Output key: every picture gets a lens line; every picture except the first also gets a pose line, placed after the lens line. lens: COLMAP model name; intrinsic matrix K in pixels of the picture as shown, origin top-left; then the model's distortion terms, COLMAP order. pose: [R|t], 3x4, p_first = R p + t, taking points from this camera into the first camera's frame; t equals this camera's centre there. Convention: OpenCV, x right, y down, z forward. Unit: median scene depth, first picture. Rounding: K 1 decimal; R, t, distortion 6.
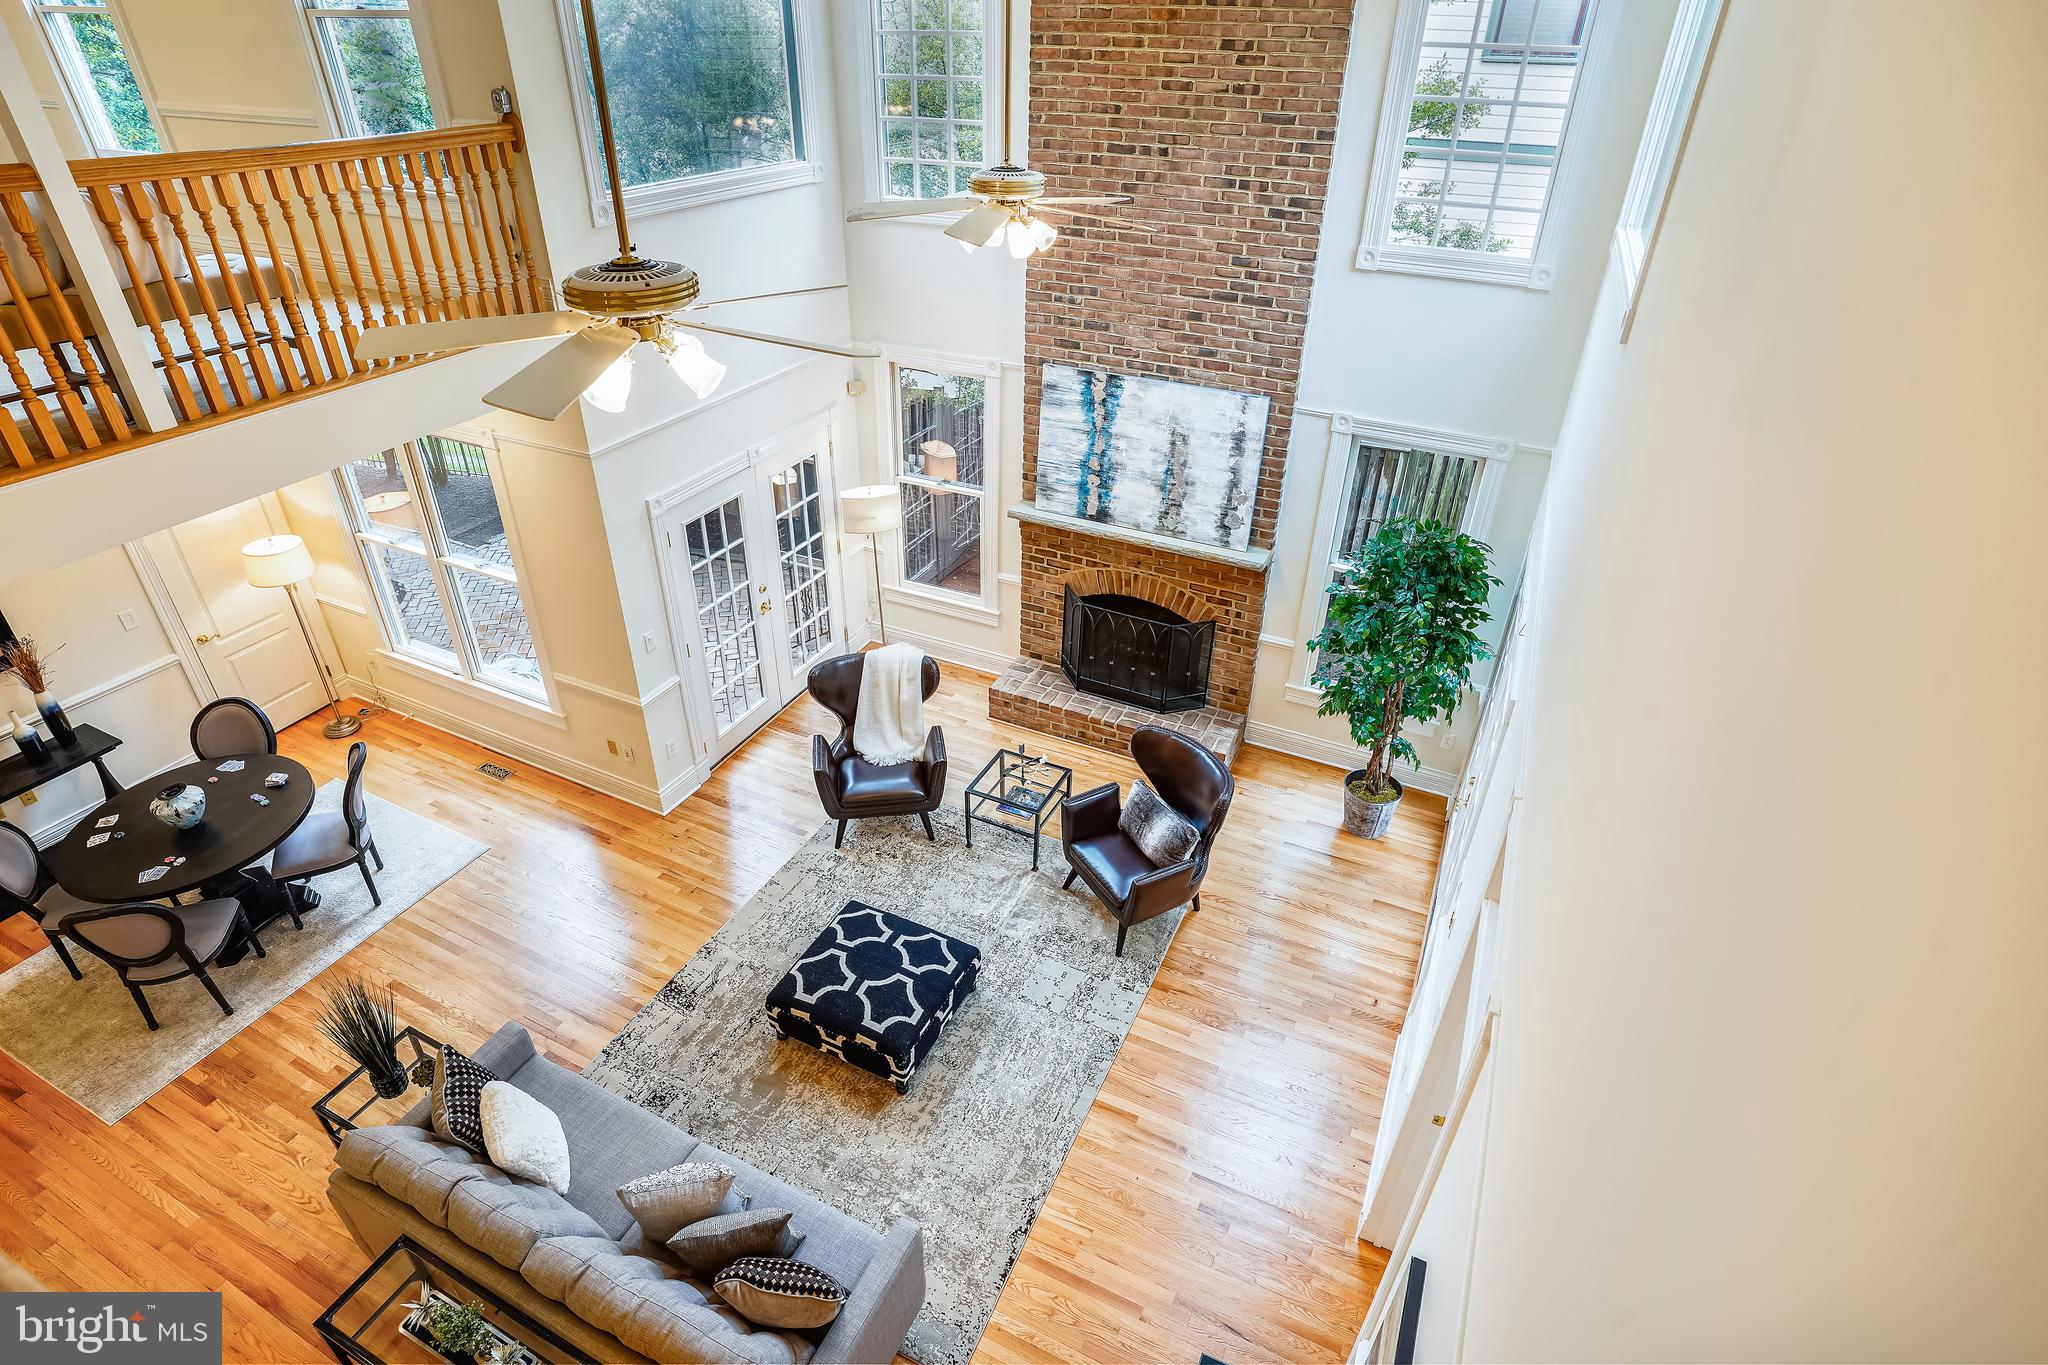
lens RADIAL K [[1076.4, 0, 1012.4], [0, 1076.4, 658.4], [0, 0, 1]] dist [-0.077671, 0.047871]
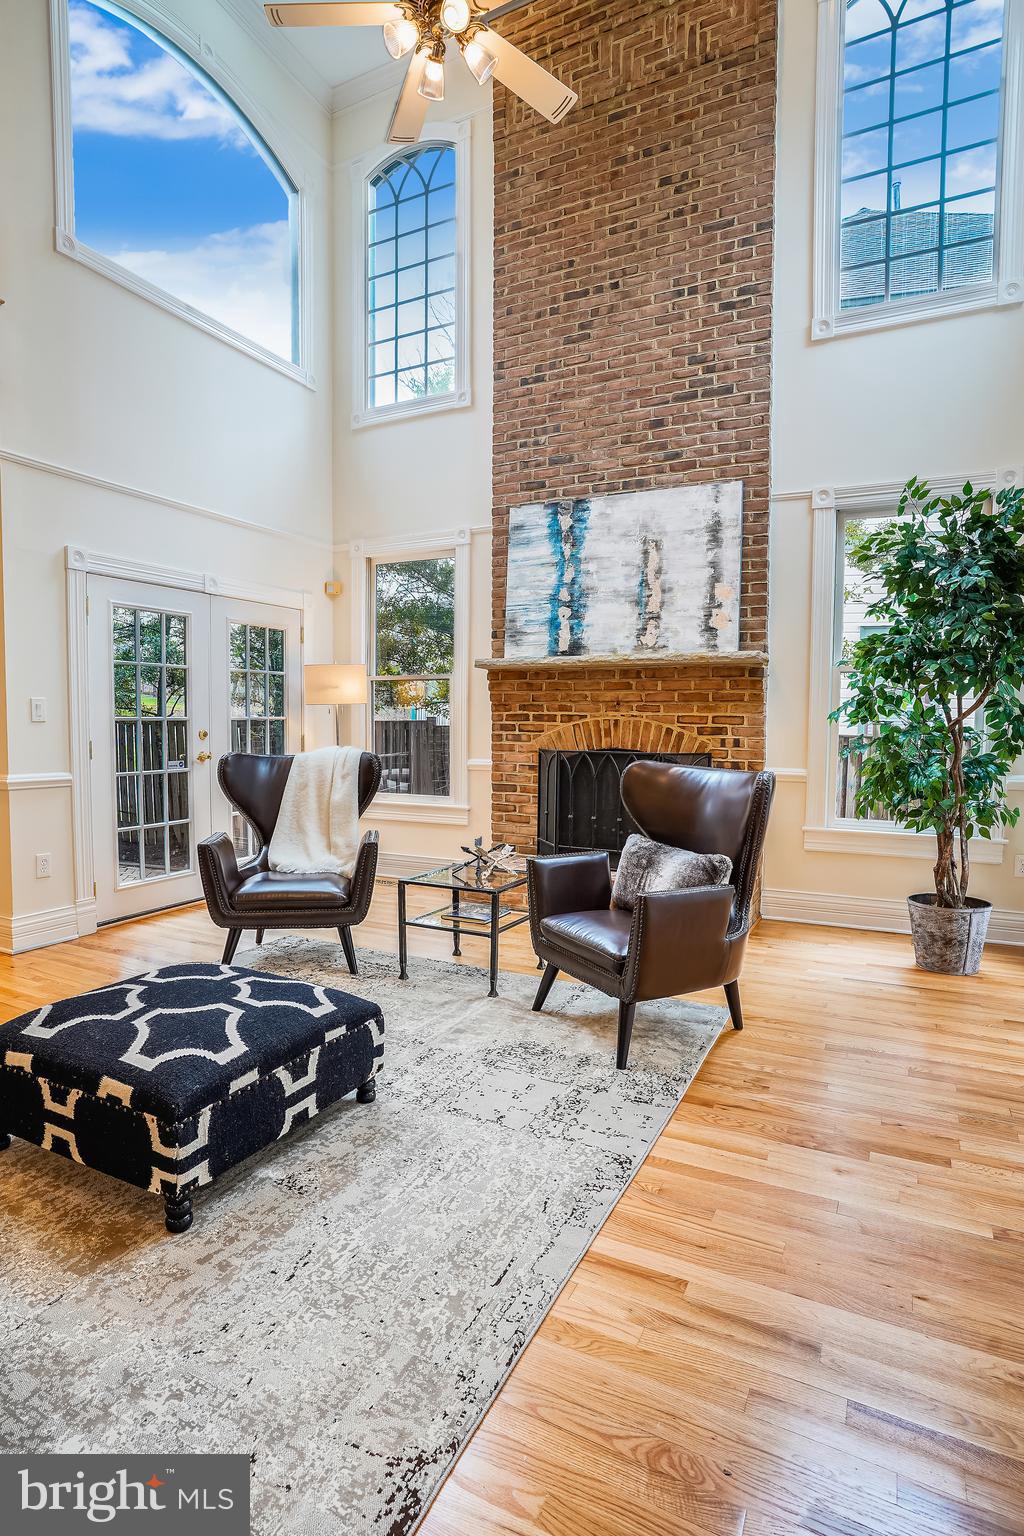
lens RADIAL K [[807.3, 0, 503.8], [0, 807.3, 759.5], [0, 0, 1]] dist [-0.077671, 0.047871]
pose [[0.999770, -0.005437, -0.020744, 0.039508], [-0.005110, 0.879052, -0.476698, 0.311238], [0.020827, 0.476695, 0.878822, 0.477055]]
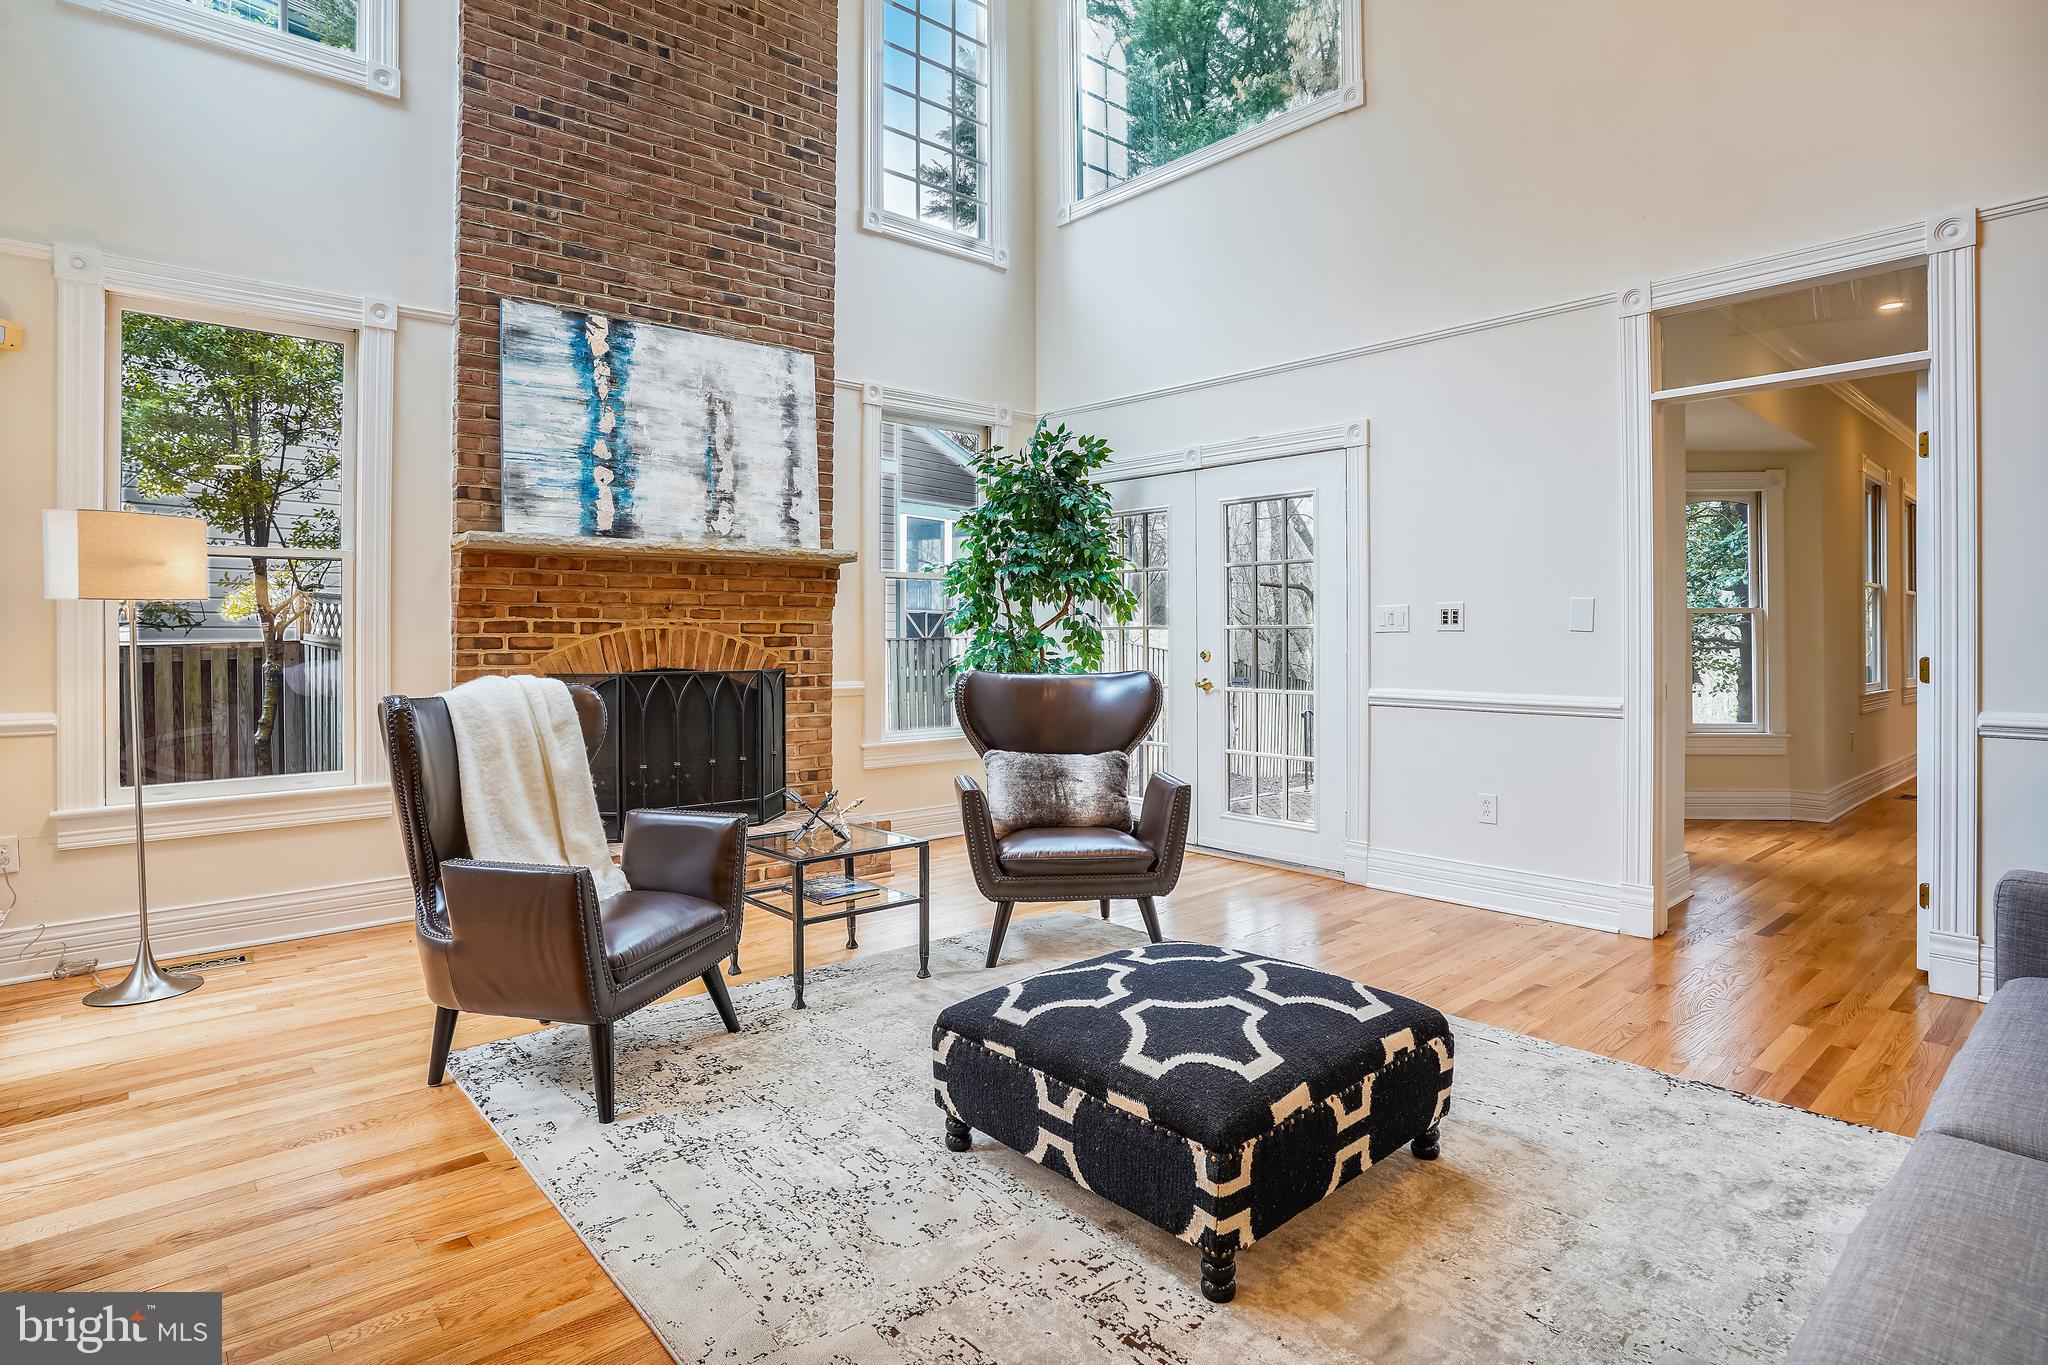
lens RADIAL K [[1057.6, 0, 1021.9], [0, 1057.6, 614.1], [0, 0, 1]] dist [-0.086737, 0.064457]
pose [[0.387445, 0.000357, 0.921893, -0.448472], [0.488114, 0.848250, -0.205469, 0.175591], [-0.782069, 0.529597, 0.328476, 0.693142]]
